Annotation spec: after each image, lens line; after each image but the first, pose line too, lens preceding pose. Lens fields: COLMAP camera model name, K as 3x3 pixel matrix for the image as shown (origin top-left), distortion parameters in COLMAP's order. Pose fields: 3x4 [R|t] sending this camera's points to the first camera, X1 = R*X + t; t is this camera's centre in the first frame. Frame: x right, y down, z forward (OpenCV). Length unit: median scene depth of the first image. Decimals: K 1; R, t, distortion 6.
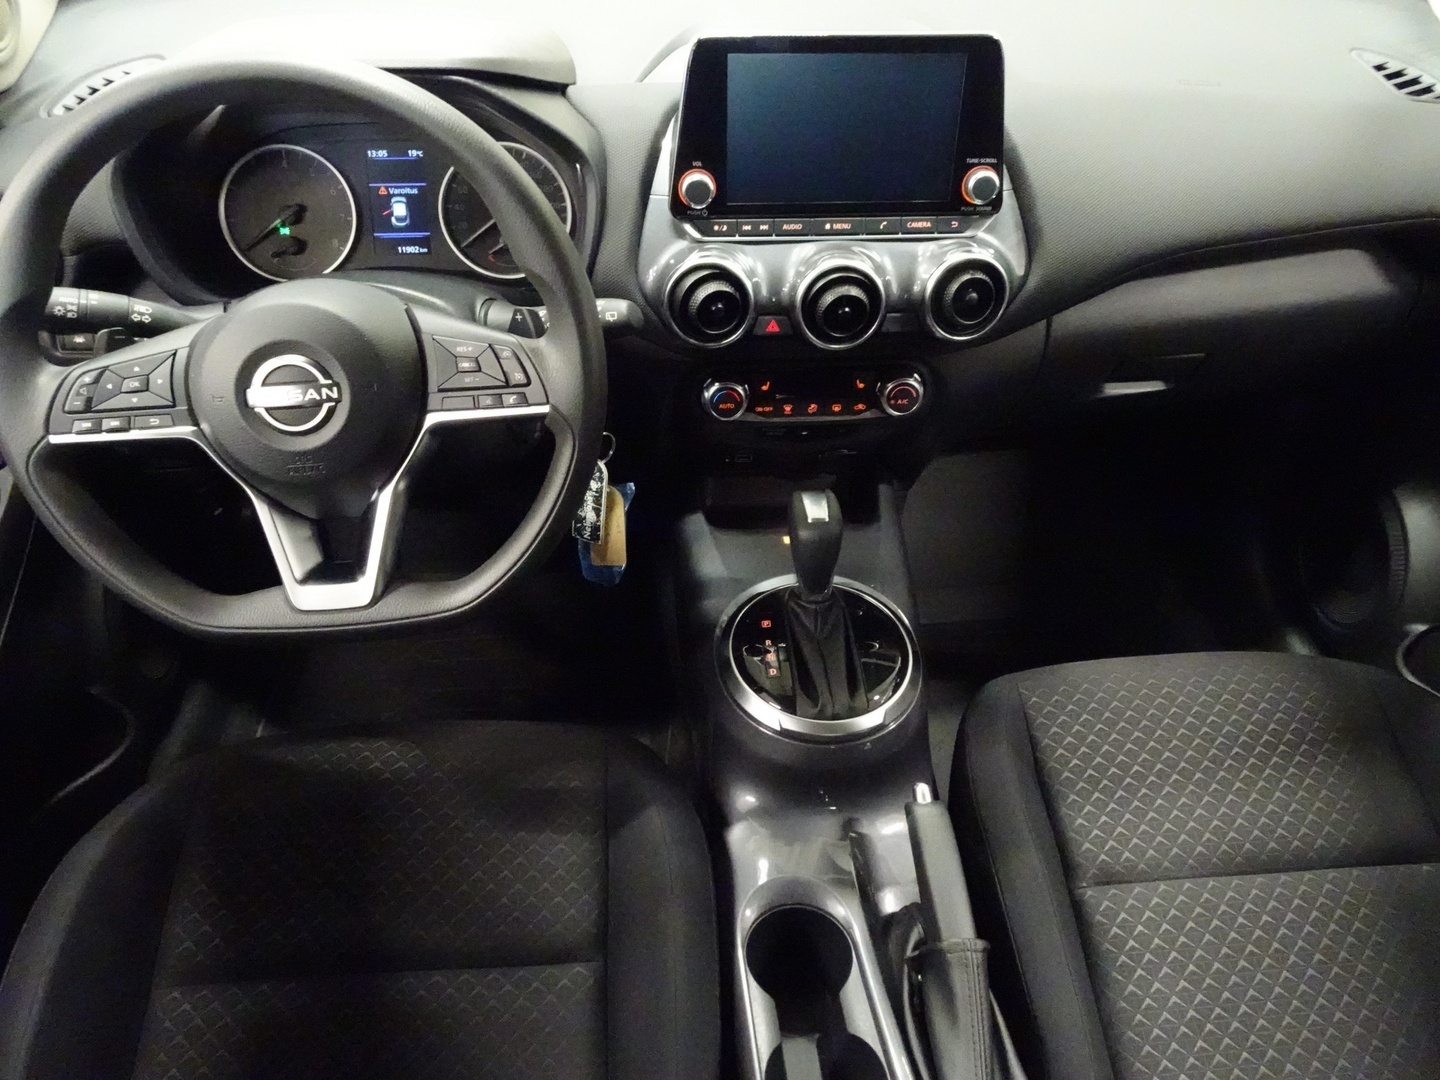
lens RADIAL K [[1011.9, 0, 720.8], [0, 1011.9, 539.9], [0, 0, 1]] dist [-0.006876, -0.002642]
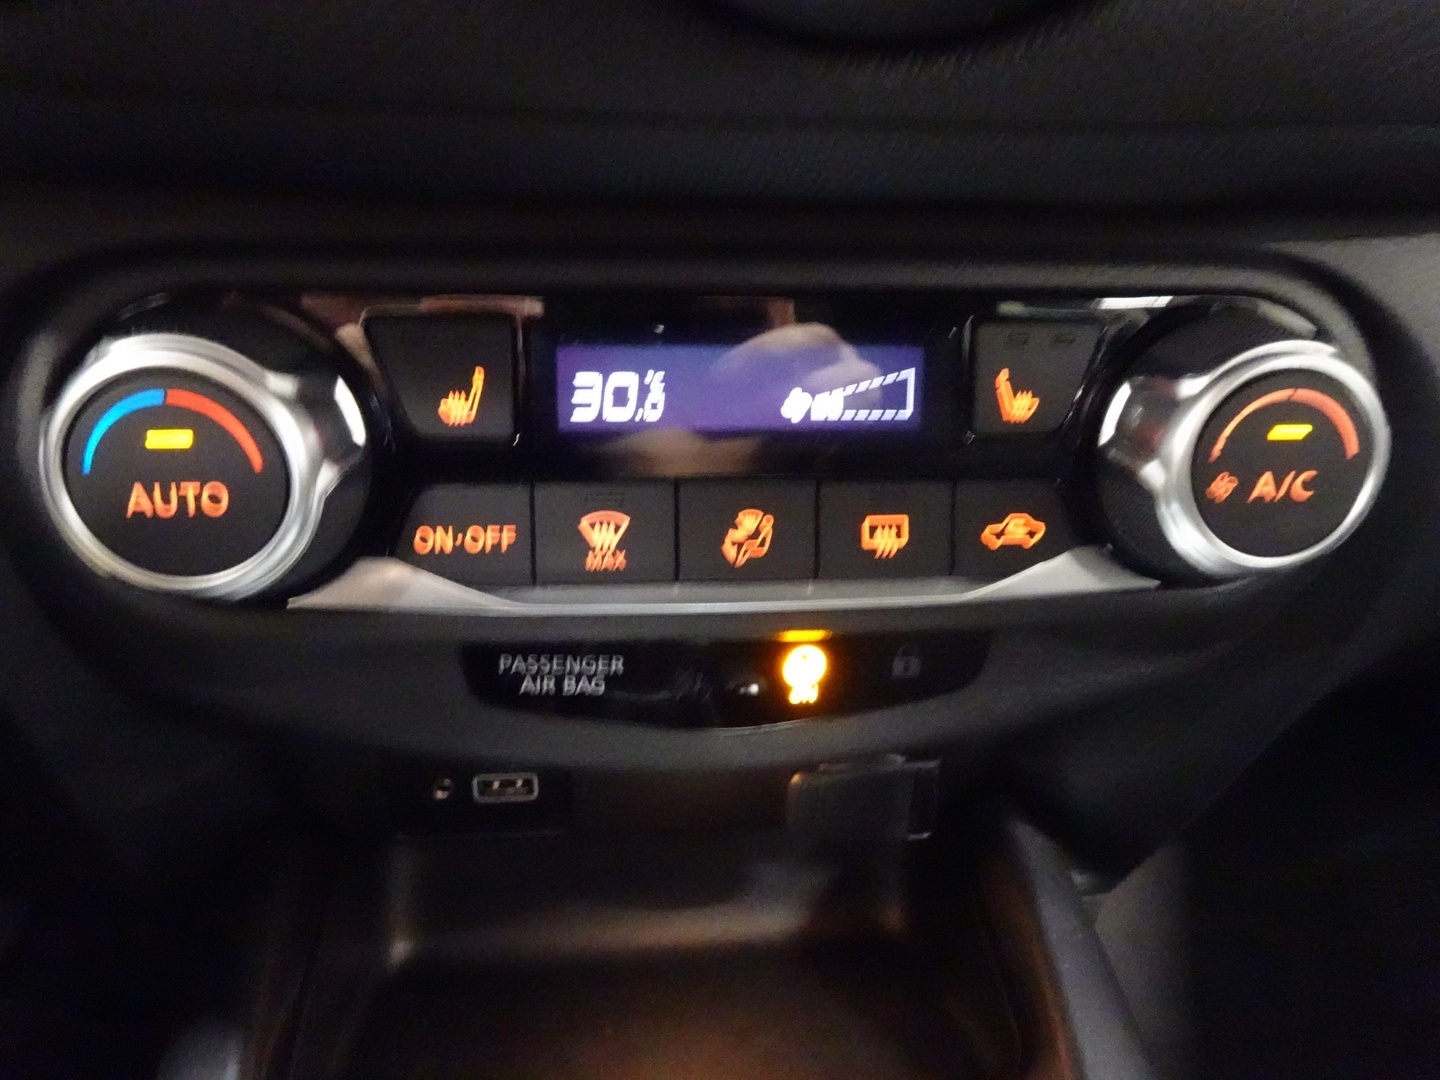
lens RADIAL K [[1011.9, 0, 718.5], [0, 1011.9, 540.0], [0, 0, 1]] dist [-0.006876, -0.002642]
pose [[0.999434, 0.001248, 0.033605, 0.080019], [0.007520, 0.965717, -0.259488, -0.084275], [-0.032777, 0.259594, 0.965161, 0.833454]]
